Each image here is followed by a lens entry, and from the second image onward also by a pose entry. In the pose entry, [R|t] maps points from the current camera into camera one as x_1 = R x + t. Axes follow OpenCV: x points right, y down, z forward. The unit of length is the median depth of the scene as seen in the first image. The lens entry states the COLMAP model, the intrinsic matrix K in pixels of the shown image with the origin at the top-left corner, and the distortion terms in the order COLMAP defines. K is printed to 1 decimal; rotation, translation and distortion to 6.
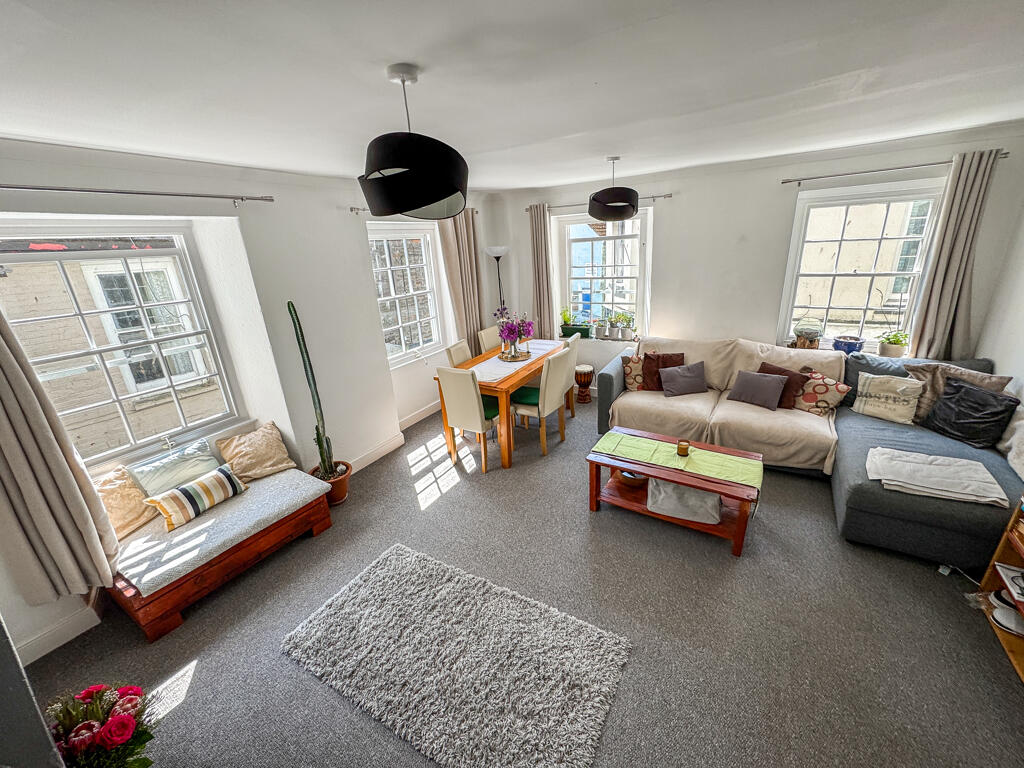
lens RADIAL K [[410.8, 0, 506.7], [0, 410.8, 383.3], [0, 0, 1]] dist [-0.003684, -0.000339]
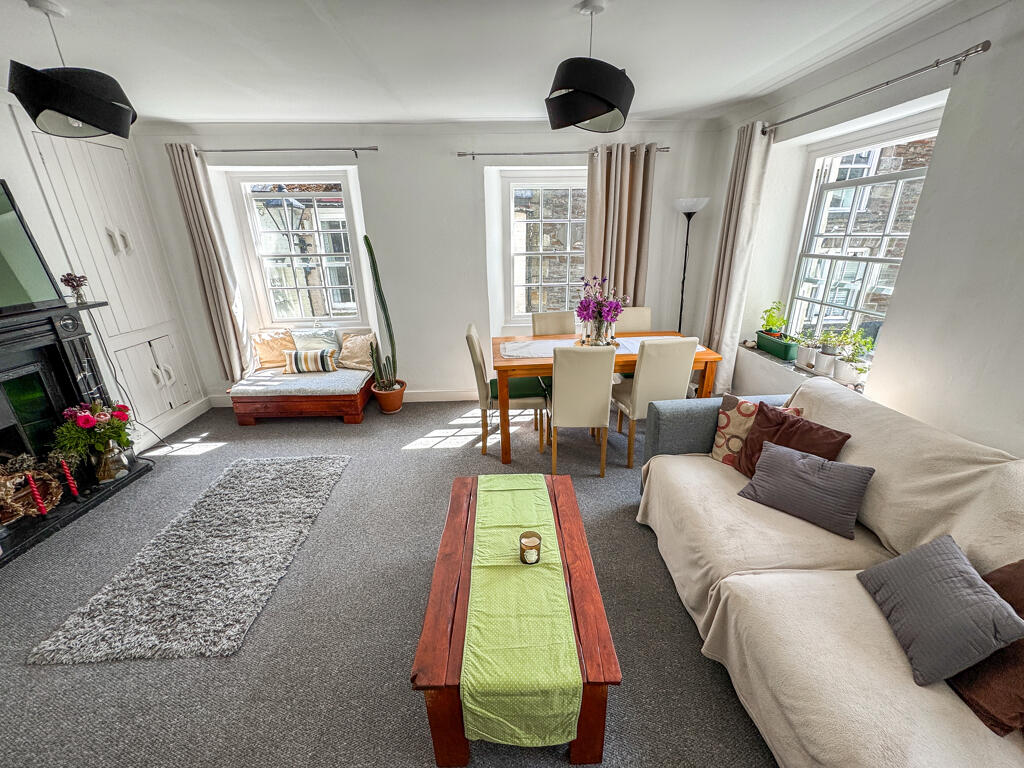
lens RADIAL K [[410.8, 0, 511.7], [0, 410.8, 381.8], [0, 0, 1]] dist [-0.003684, -0.000339]
pose [[0.555727, 0.334320, -0.761181, 0.733431], [-0.283865, 0.936861, 0.204235, -0.153889], [0.781401, 0.102574, 0.615541, 0.589752]]
